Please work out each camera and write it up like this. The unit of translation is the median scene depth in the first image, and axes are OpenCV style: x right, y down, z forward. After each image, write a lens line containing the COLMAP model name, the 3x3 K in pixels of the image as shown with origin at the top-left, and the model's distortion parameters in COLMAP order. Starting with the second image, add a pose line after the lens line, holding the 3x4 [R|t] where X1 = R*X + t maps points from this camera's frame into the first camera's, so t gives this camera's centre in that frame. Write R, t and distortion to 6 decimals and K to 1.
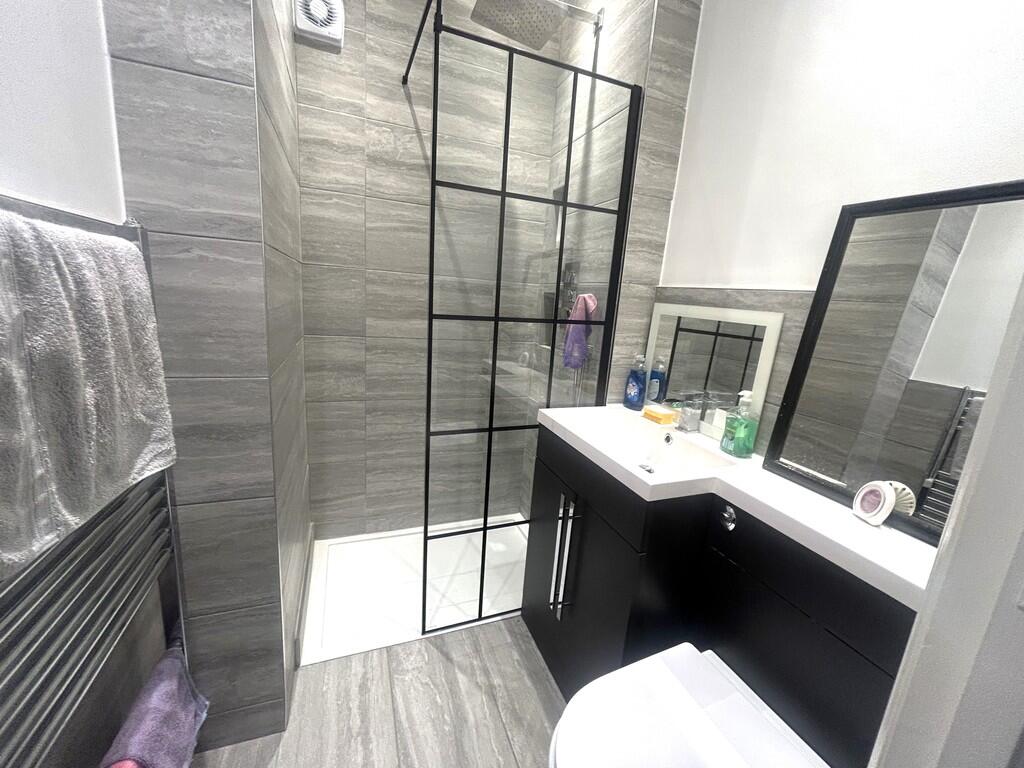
lens RADIAL K [[414.9, 0, 514.3], [0, 414.9, 379.2], [0, 0, 1]] dist [0.002222, 0.000677]
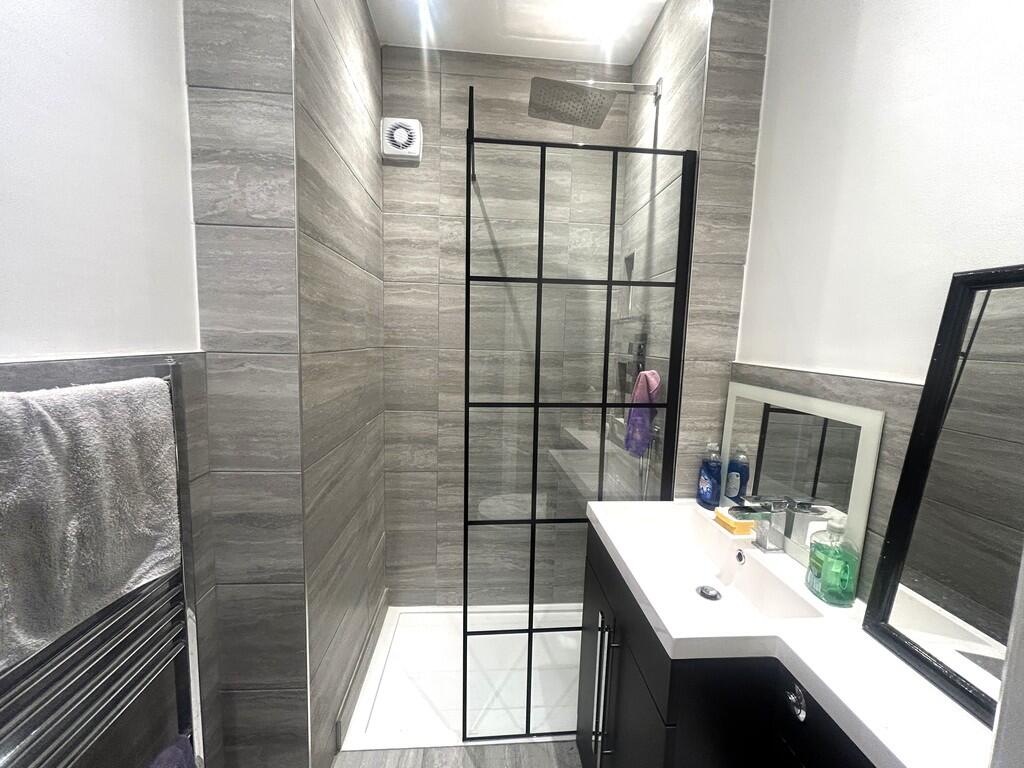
lens RADIAL K [[414.9, 0, 514.3], [0, 414.9, 379.2], [0, 0, 1]] dist [0.002222, 0.000677]
pose [[0.954238, -0.012978, -0.298768, 0.183667], [-0.020452, 0.993886, -0.108497, -0.093594], [0.298349, 0.109642, 0.948138, 0.067150]]
